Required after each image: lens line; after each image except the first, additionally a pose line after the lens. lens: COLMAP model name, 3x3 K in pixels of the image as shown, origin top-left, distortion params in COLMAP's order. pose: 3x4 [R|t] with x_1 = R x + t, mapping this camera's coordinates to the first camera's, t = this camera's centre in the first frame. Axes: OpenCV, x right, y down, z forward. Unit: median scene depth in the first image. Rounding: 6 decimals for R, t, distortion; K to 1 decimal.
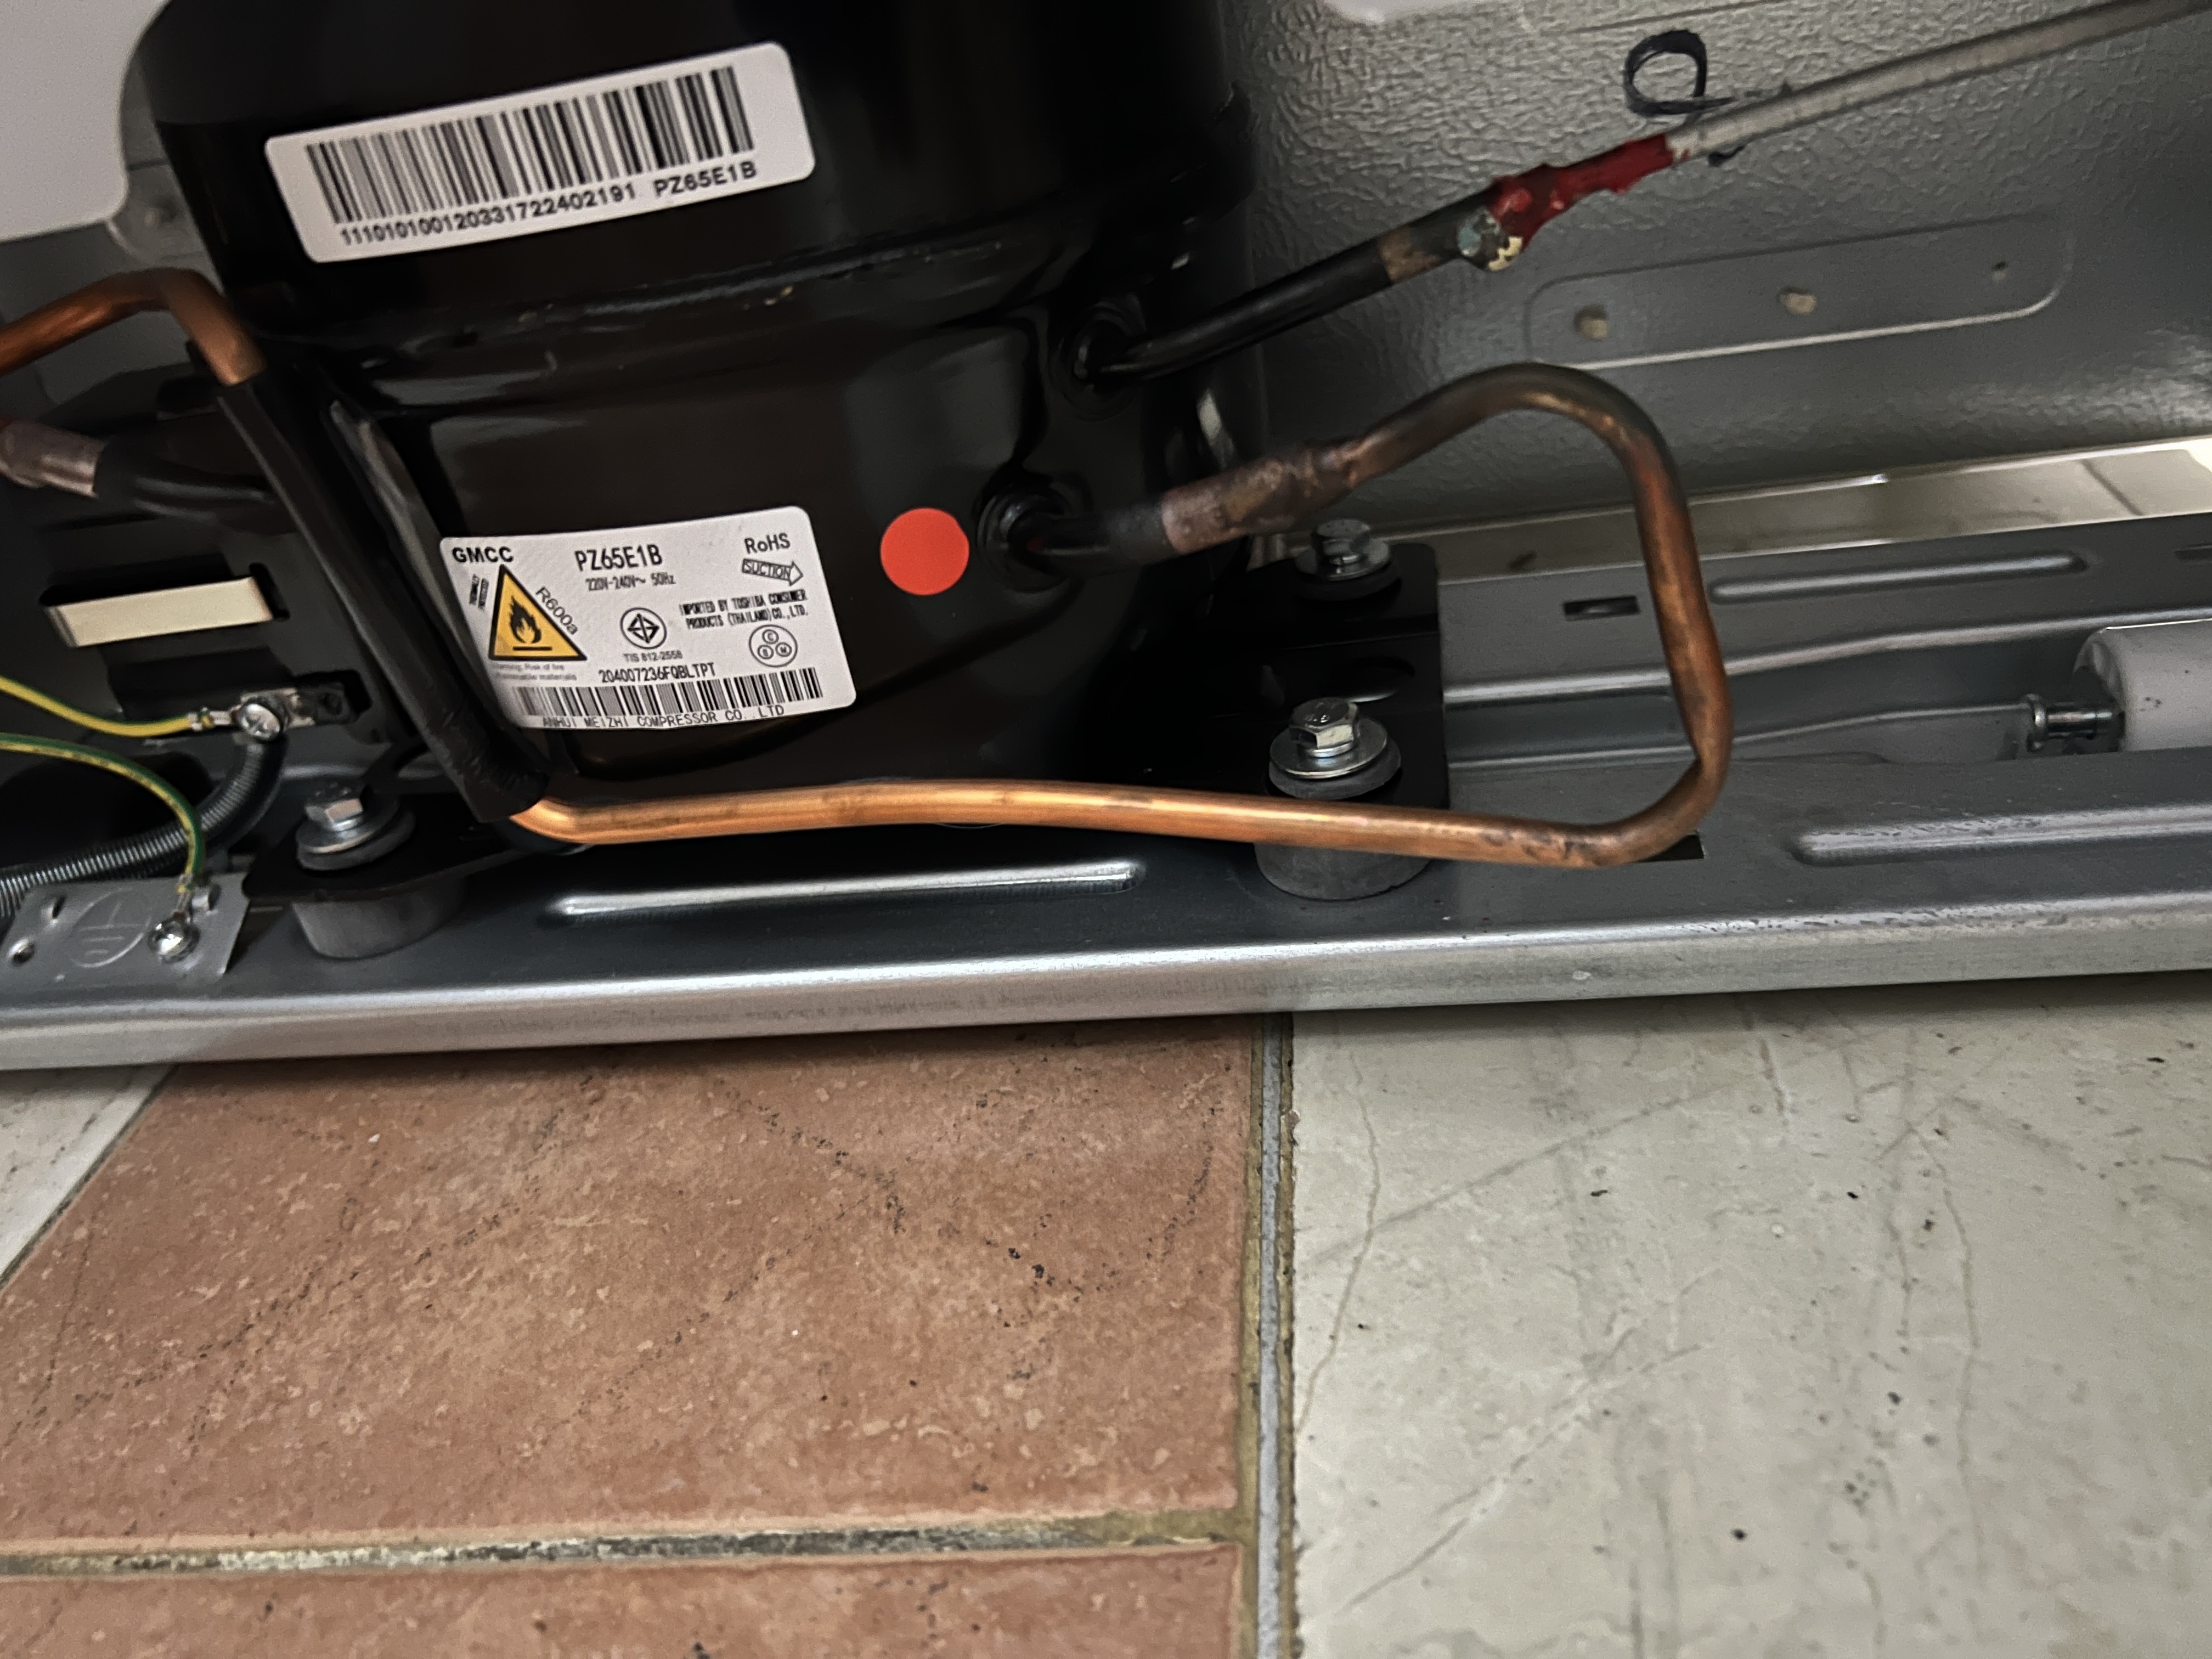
lens RADIAL K [[1647.5, 0, 1117.2], [0, 1647.5, 824.8], [0, 0, 1]] dist [-0.000711, -0.020749]
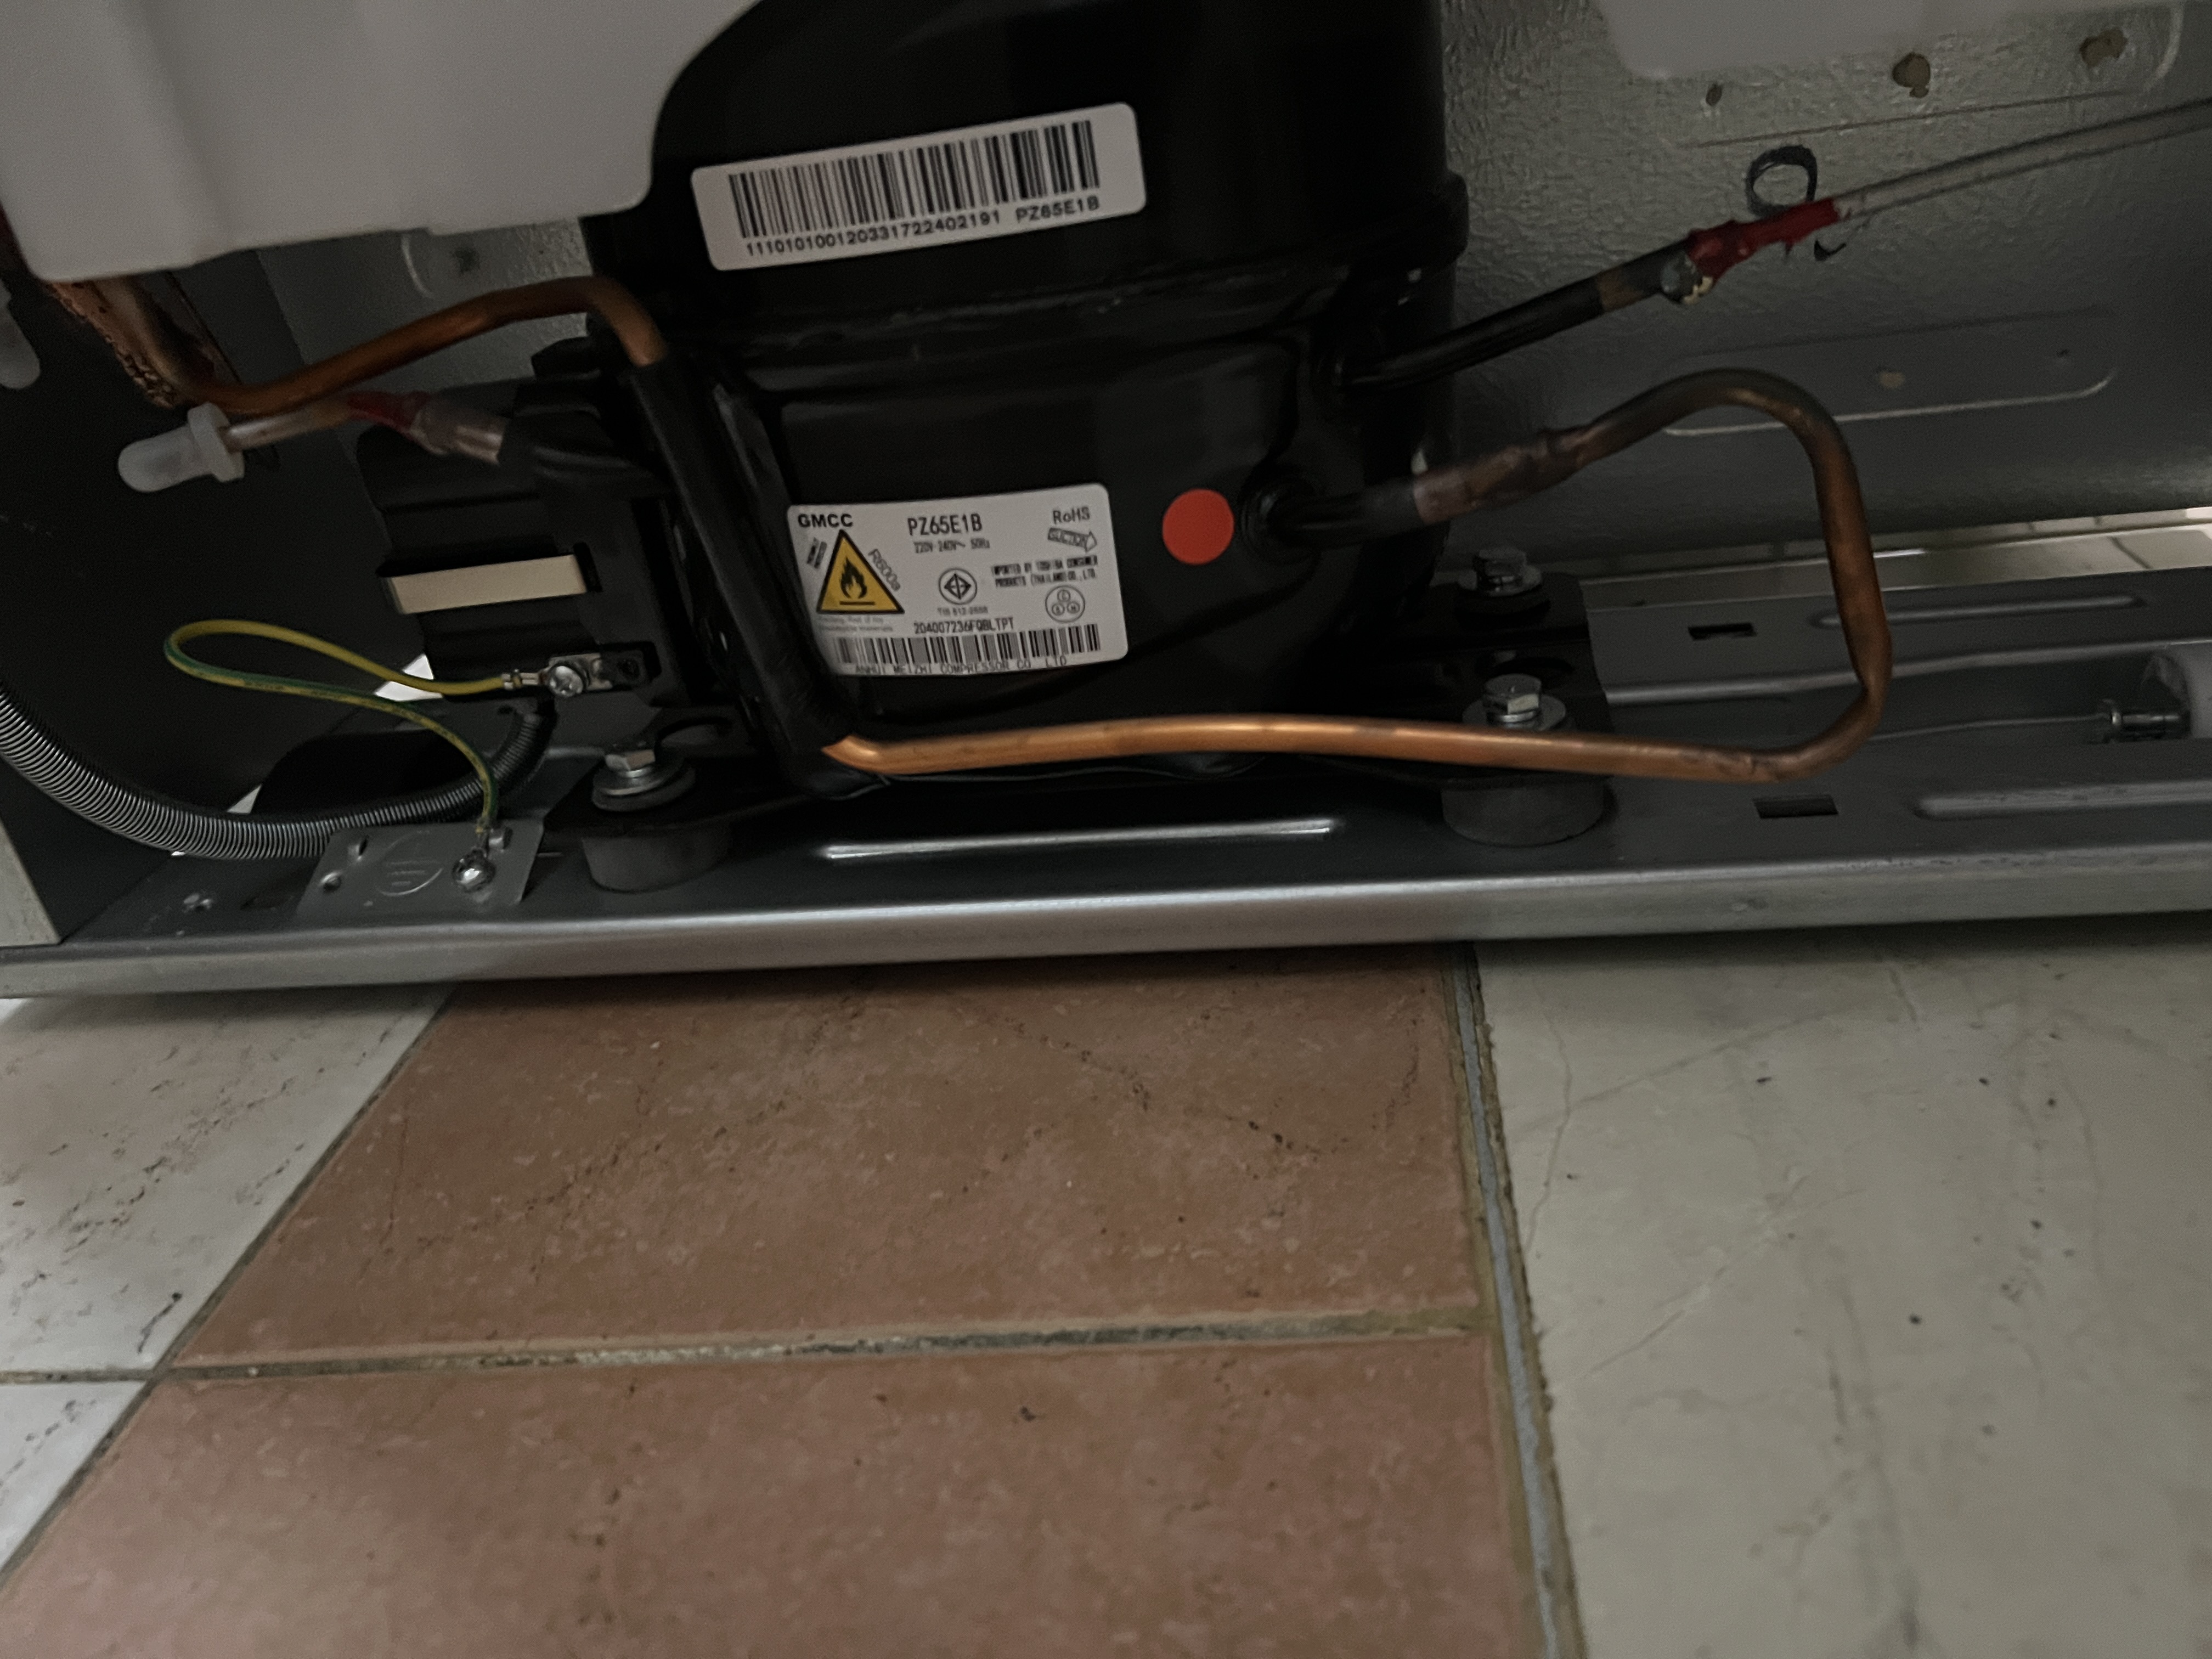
lens RADIAL K [[1647.5, 0, 1109.1], [0, 1647.5, 833.5], [0, 0, 1]] dist [-0.000711, -0.020749]
pose [[0.999523, 0.030811, 0.002179, -0.175006], [-0.030531, 0.996203, -0.081532, 0.153585], [-0.004682, 0.081426, 0.996668, -0.172906]]
